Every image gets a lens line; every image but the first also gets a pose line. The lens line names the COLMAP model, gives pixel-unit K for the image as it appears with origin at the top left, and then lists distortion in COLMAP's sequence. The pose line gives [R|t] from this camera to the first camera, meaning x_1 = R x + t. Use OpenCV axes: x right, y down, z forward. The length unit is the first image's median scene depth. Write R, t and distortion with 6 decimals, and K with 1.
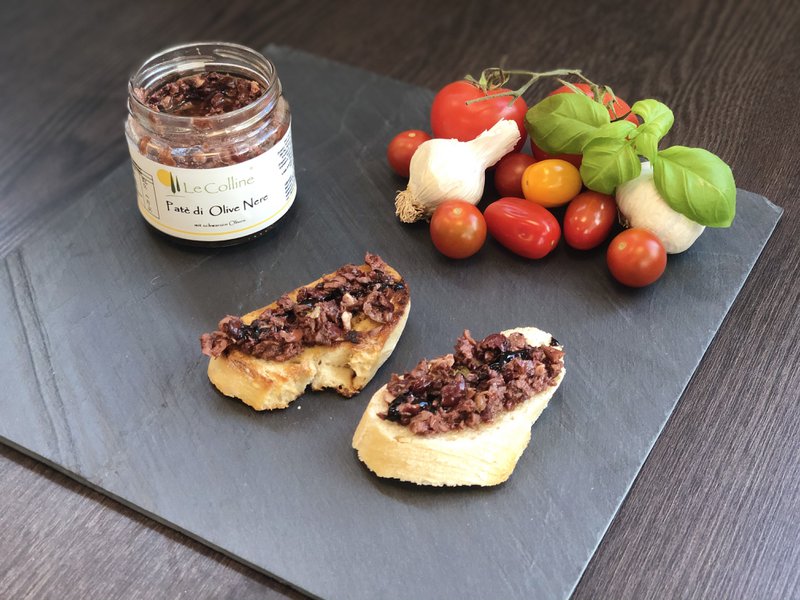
lens RADIAL K [[1206.9, 0, 400.0], [0, 1206.9, 300.0], [0, 0, 1]] dist [0.036203, -0.400328]
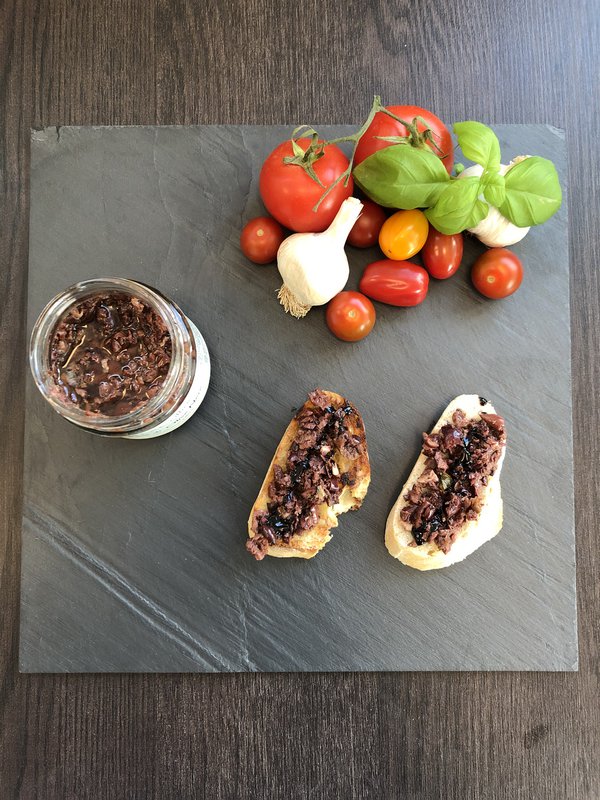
lens RADIAL K [[652.4, 0, 304.5], [0, 652.4, 401.9], [0, 0, 1]] dist [0.029145, -0.065578]
pose [[0.867192, -0.497357, 0.024784, -0.049468], [0.344658, 0.635381, 0.691015, -0.472074], [-0.359428, -0.590701, 0.722415, 0.527825]]
